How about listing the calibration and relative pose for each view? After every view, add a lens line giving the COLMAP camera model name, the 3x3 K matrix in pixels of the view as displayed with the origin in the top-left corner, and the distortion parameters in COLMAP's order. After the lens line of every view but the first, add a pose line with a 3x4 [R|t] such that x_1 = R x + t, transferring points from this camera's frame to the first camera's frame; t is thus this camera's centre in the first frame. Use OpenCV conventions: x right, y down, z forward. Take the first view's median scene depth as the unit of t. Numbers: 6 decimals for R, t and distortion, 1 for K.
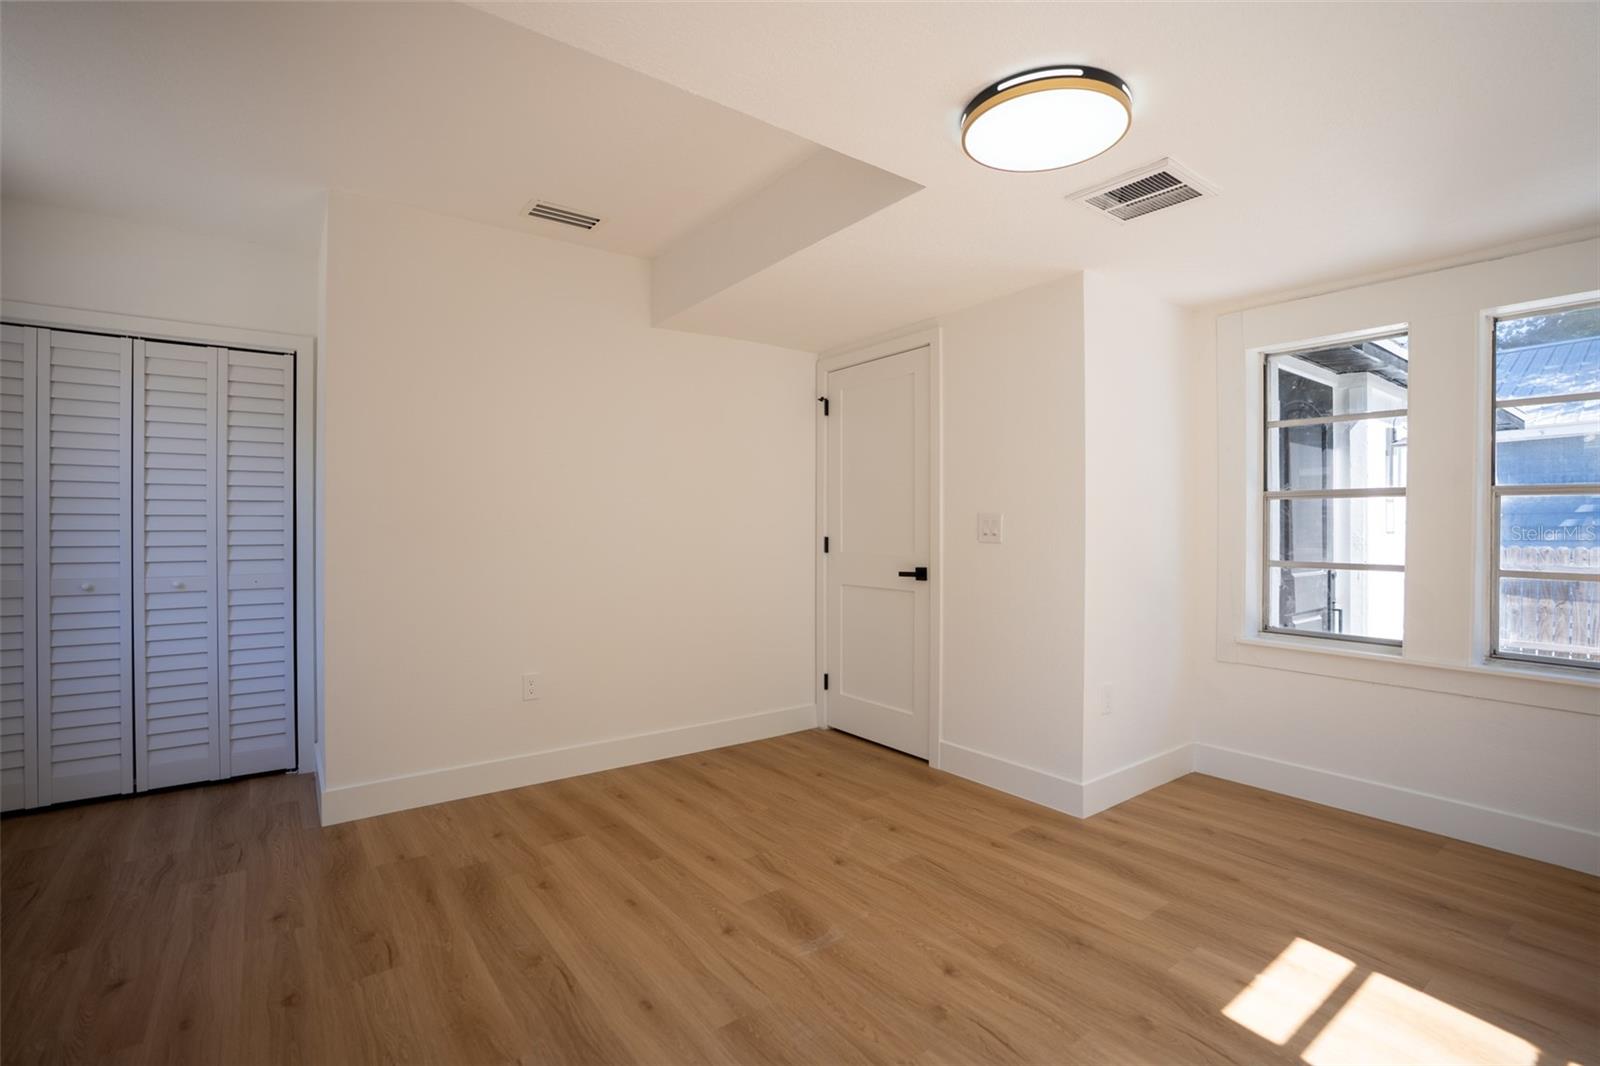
lens RADIAL K [[738.5, 0, 791.5], [0, 738.5, 525.4], [0, 0, 1]] dist [-0.063929, 0.022049]
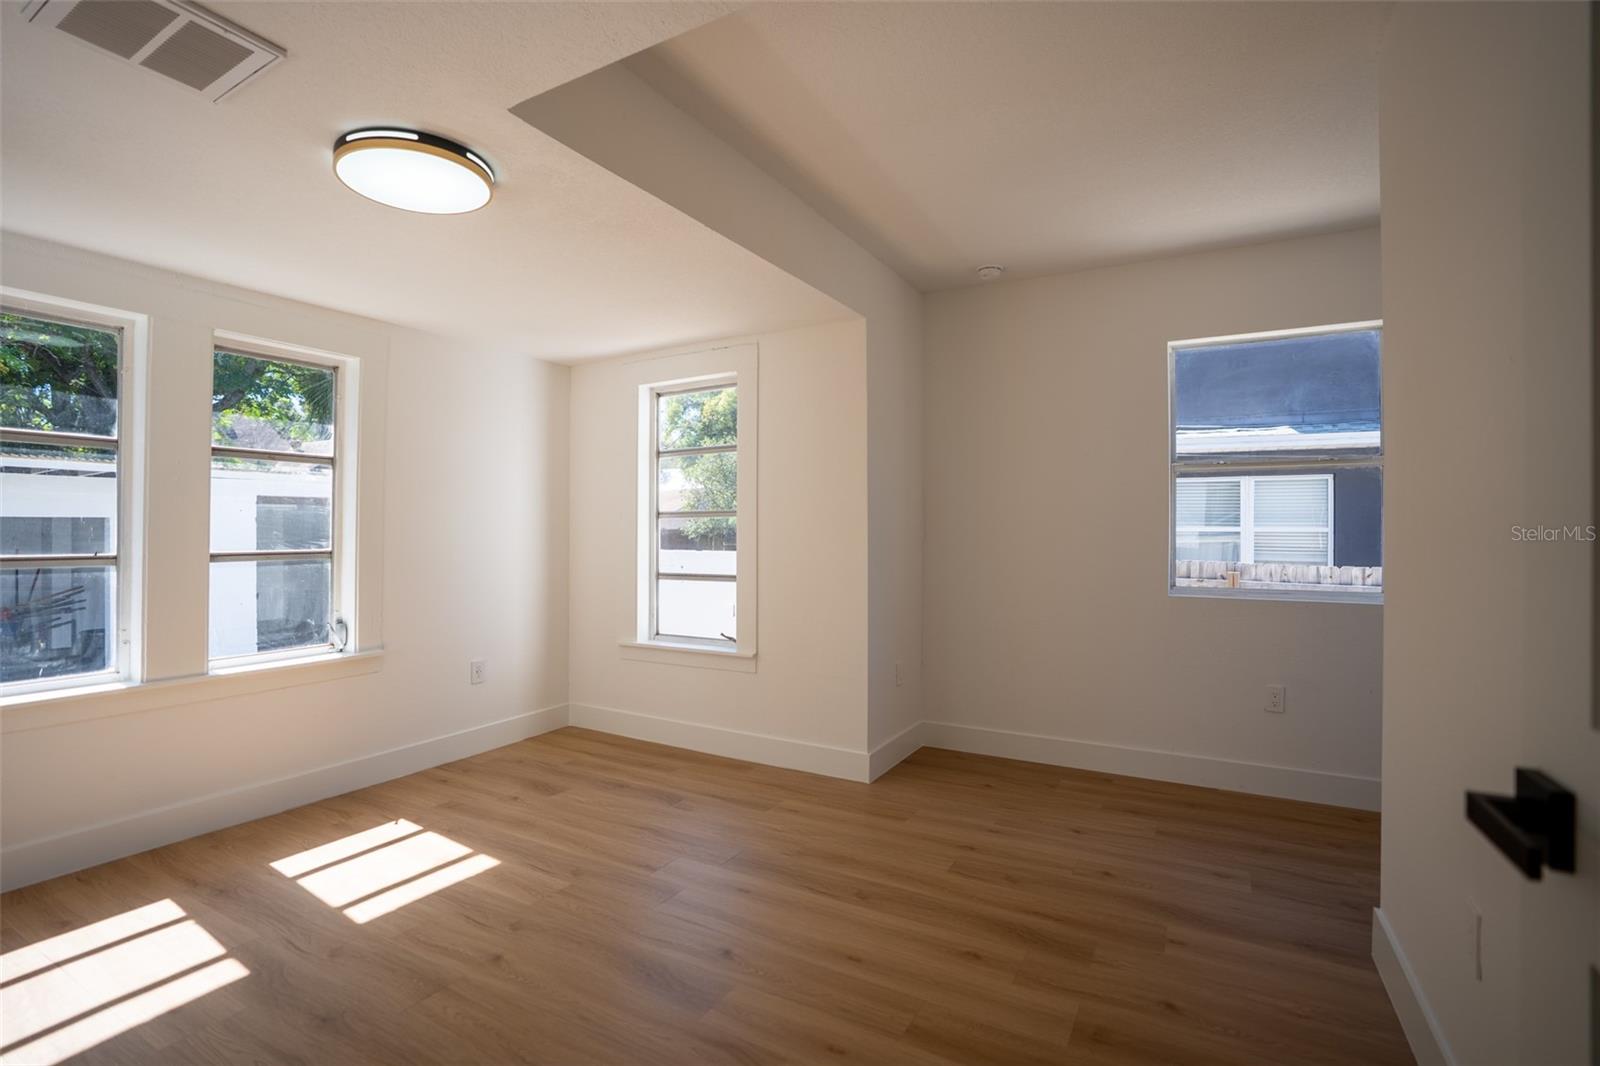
lens RADIAL K [[738.5, 0, 792.5], [0, 738.5, 531.8], [0, 0, 1]] dist [-0.063929, 0.022049]
pose [[-0.917480, -0.001600, -0.397779, 0.175967], [0.001427, 0.999972, -0.007315, 0.003265], [0.397779, -0.007279, -0.917452, 1.559832]]
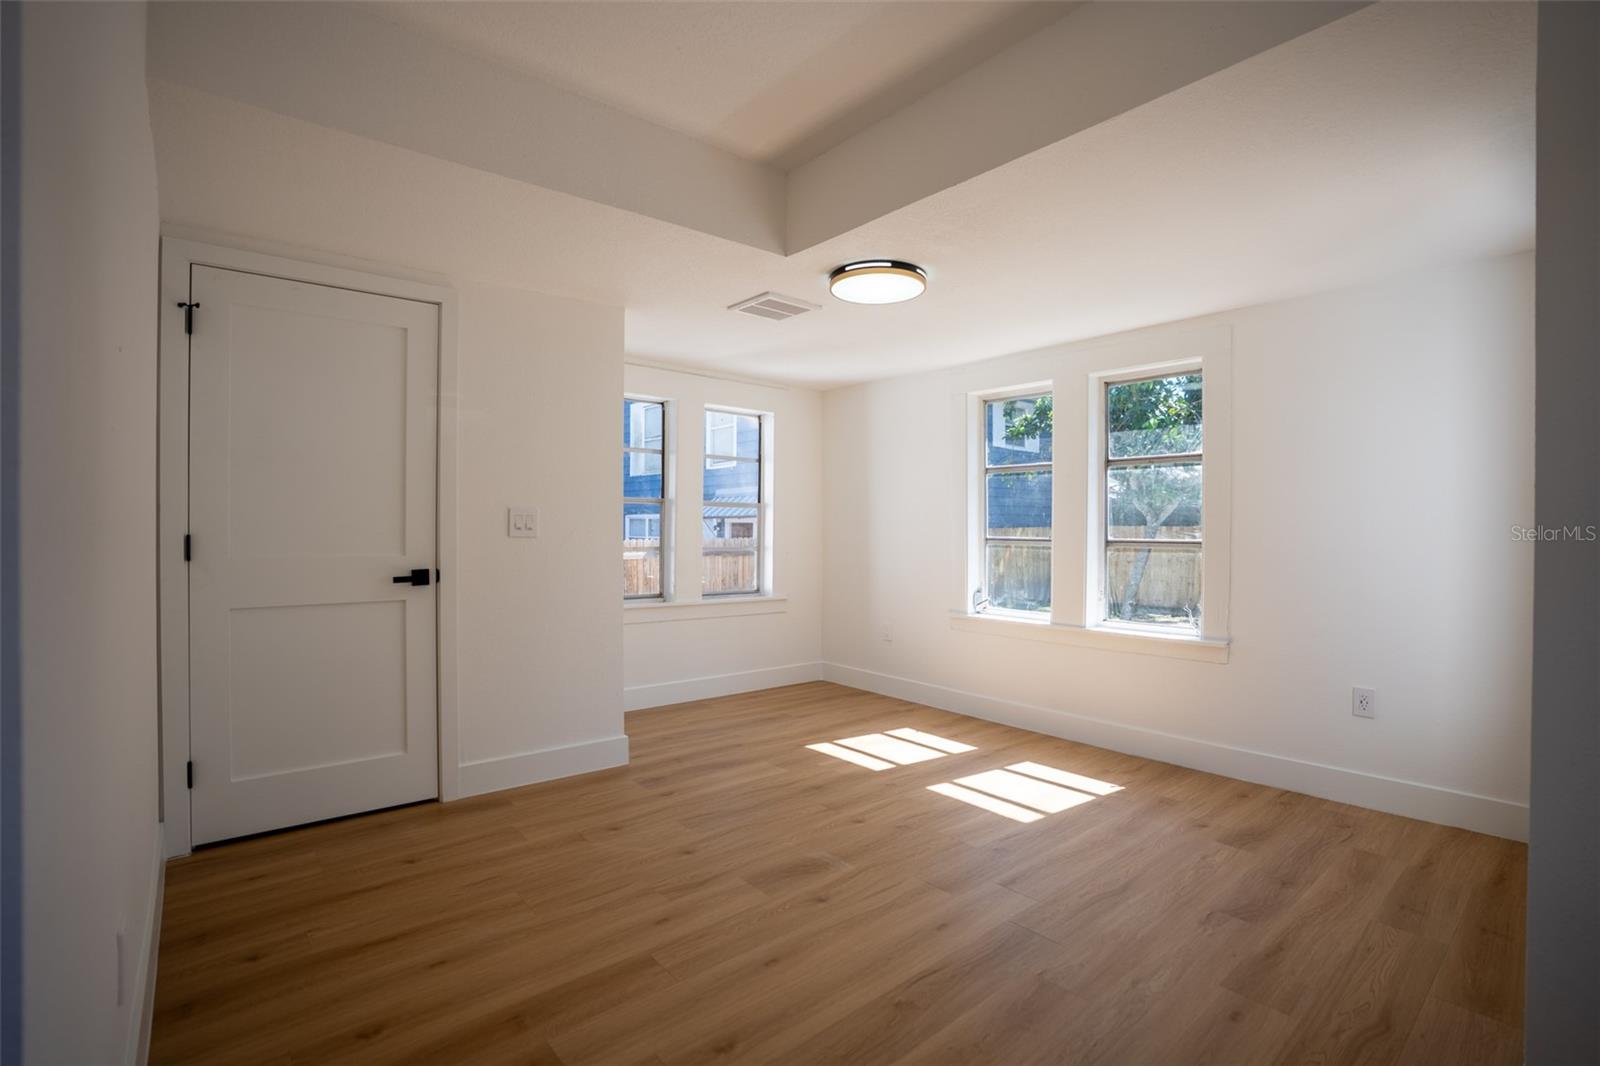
lens RADIAL K [[738.5, 0, 797.4], [0, 738.5, 536.0], [0, 0, 1]] dist [-0.063929, 0.022049]
pose [[-0.066828, -0.012528, 0.997686, -0.930084], [-0.010508, 0.999875, 0.011851, 0.008197], [-0.997709, -0.009692, -0.066952, 0.900160]]
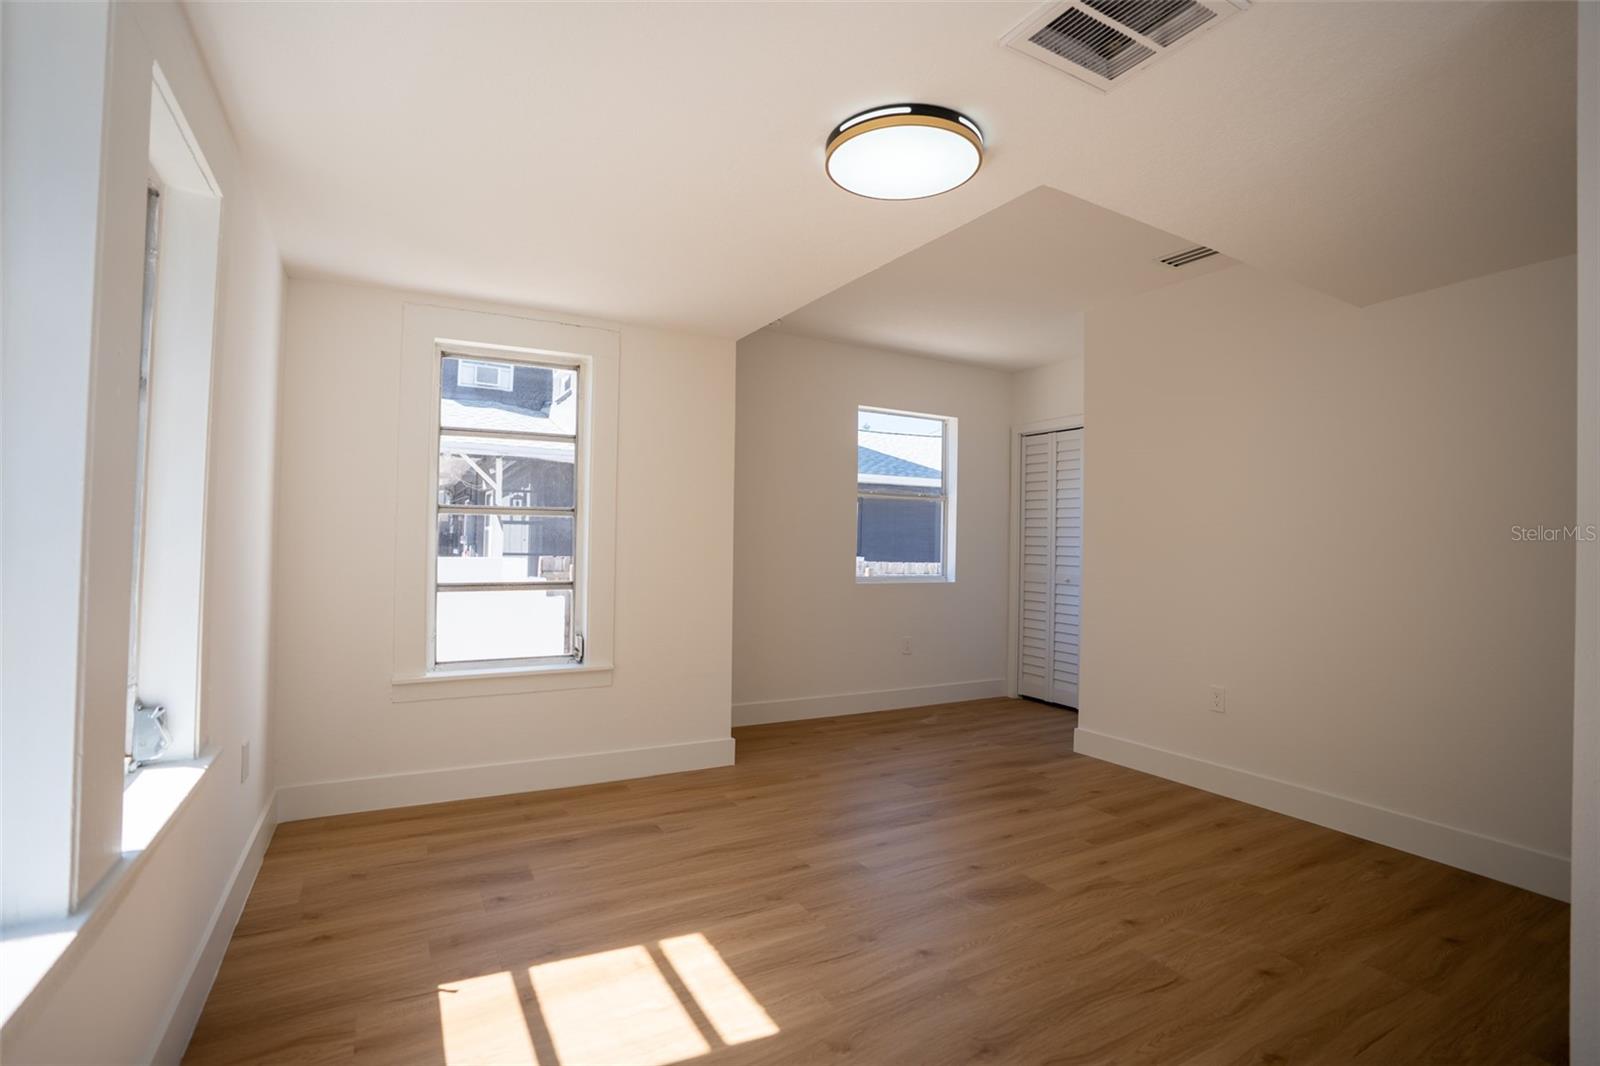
lens RADIAL K [[738.5, 0, 792.9], [0, 738.5, 531.8], [0, 0, 1]] dist [-0.063929, 0.022049]
pose [[-0.131673, -0.013488, -0.991201, 0.970910], [-0.011449, 0.999861, -0.012085, 0.000985], [0.991227, 0.009757, -0.131809, 0.687201]]
